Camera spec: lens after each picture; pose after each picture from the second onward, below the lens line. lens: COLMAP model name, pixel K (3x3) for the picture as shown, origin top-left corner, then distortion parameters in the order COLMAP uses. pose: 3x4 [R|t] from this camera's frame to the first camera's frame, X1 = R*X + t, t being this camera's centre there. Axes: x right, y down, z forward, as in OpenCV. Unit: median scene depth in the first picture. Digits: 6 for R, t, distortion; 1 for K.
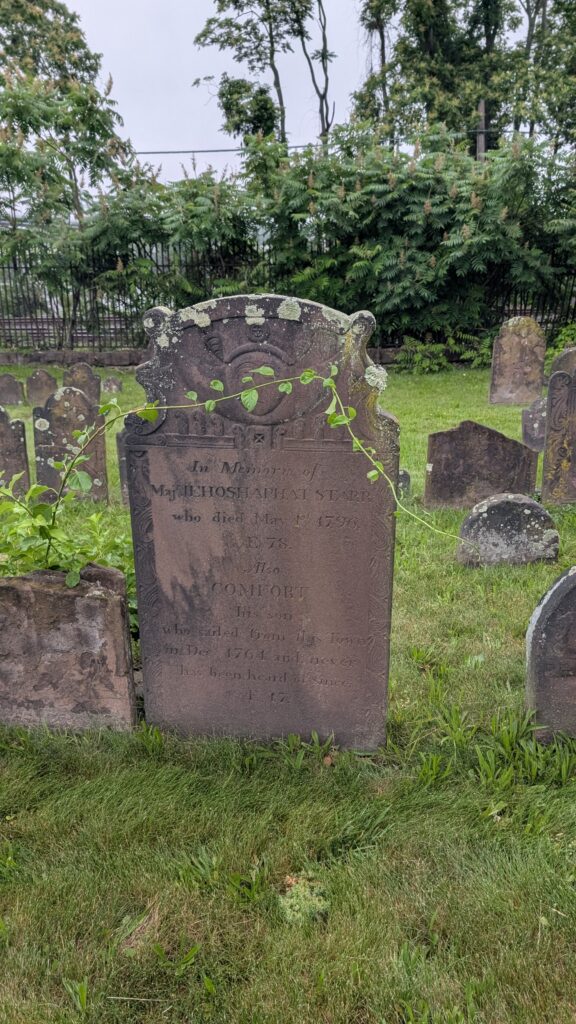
lens RADIAL K [[716.3, 0, 288.0], [0, 716.3, 512.0], [0, 0, 1]] dist [0.034741, -0.039832]
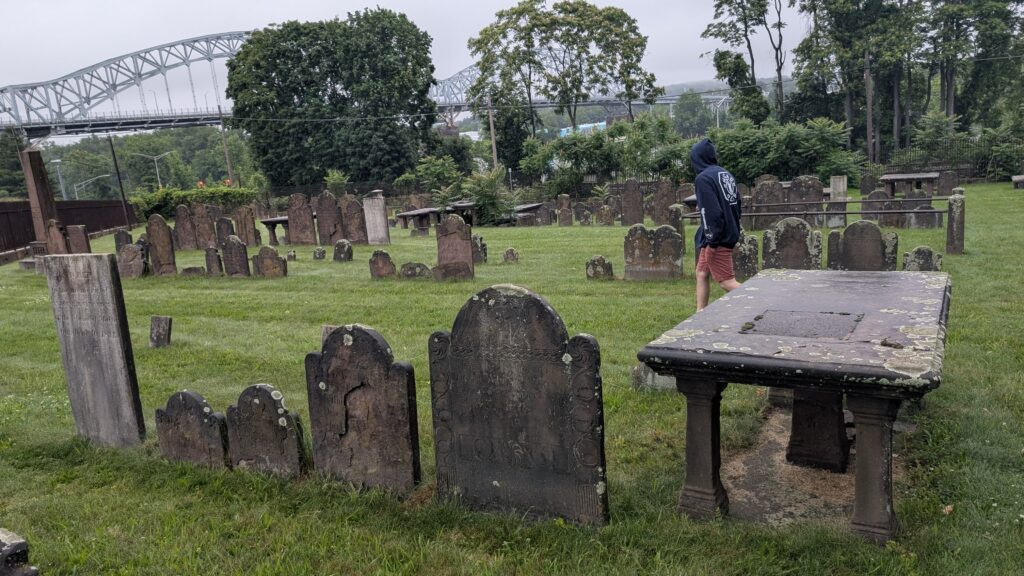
lens RADIAL K [[728.0, 0, 515.9], [0, 728.0, 311.0], [0, 0, 1]] dist [-0.012453, -0.003882]
pose [[0.927750, 0.020324, -0.372649, 0.394343], [-0.050684, 0.996127, -0.071854, 0.616124], [0.369745, 0.085550, 0.925186, -2.394515]]
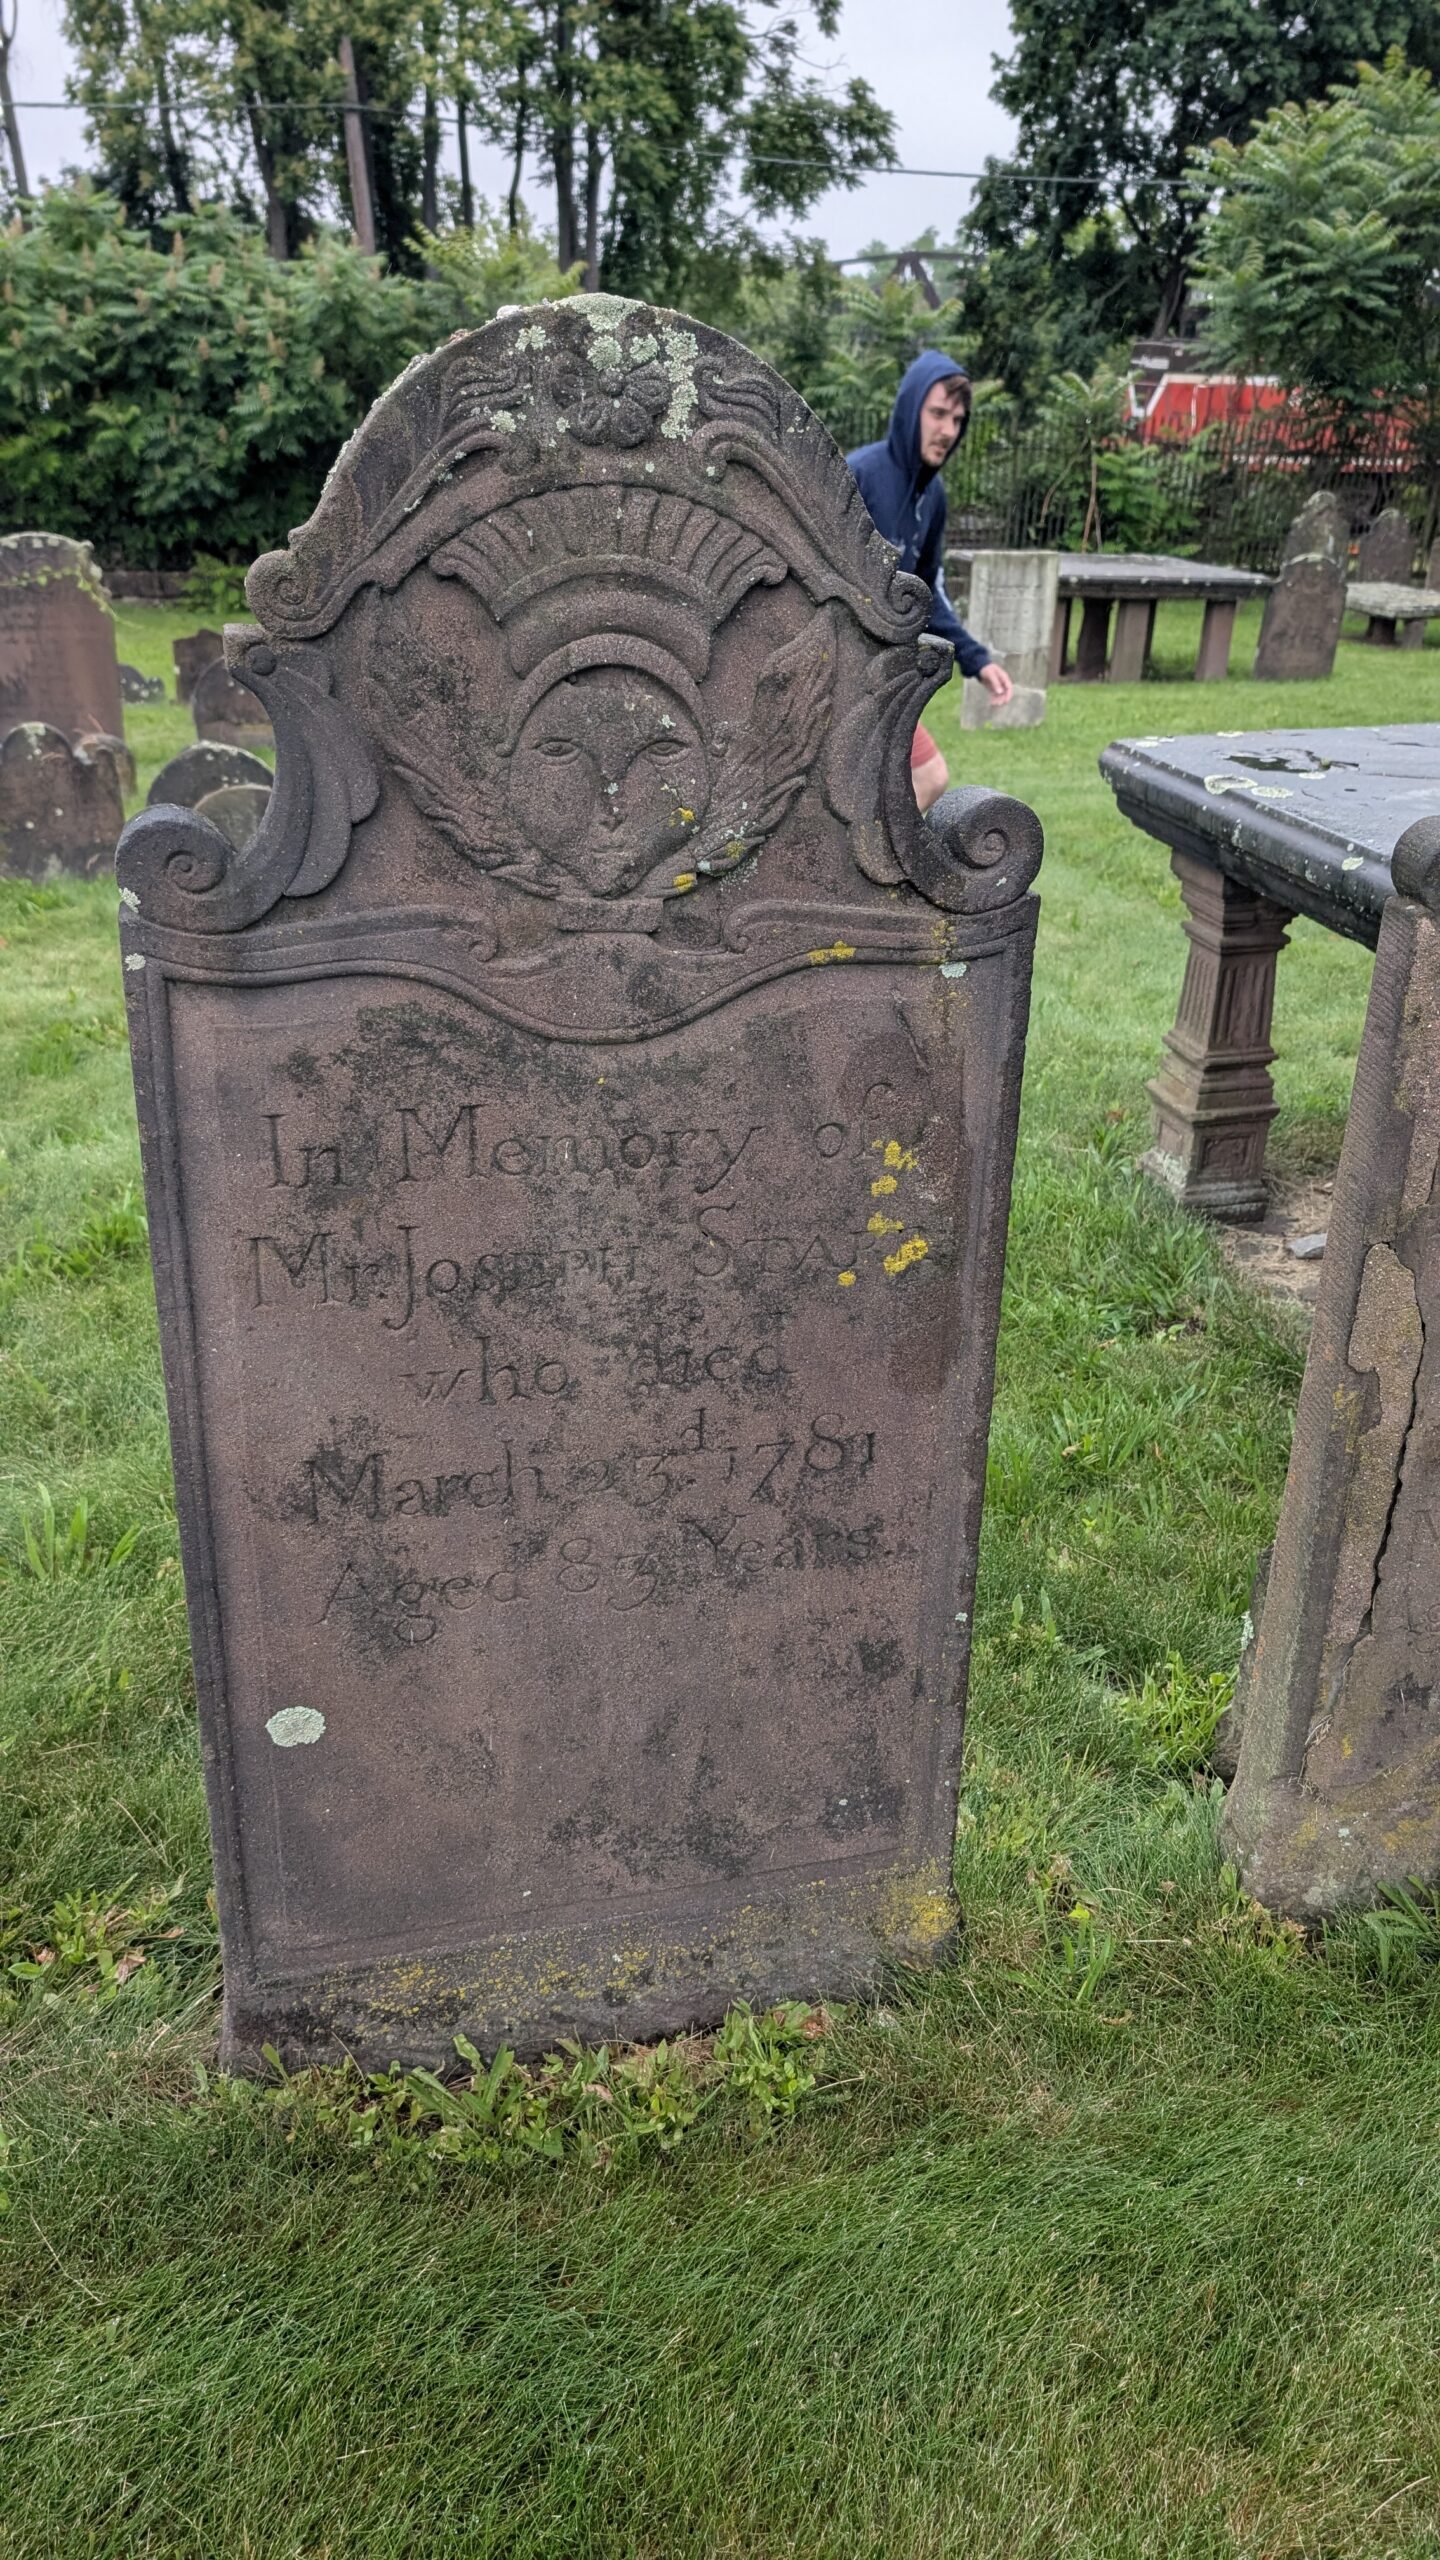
lens RADIAL K [[1790.8, 0, 720.0], [0, 1790.8, 1280.0], [0, 0, 1]] dist [0.034741, -0.039832]
pose [[0.929133, -0.121870, 0.349083, -0.046324], [0.070641, 0.985237, 0.155940, 0.187867], [-0.362934, -0.120229, 0.924026, -0.779706]]
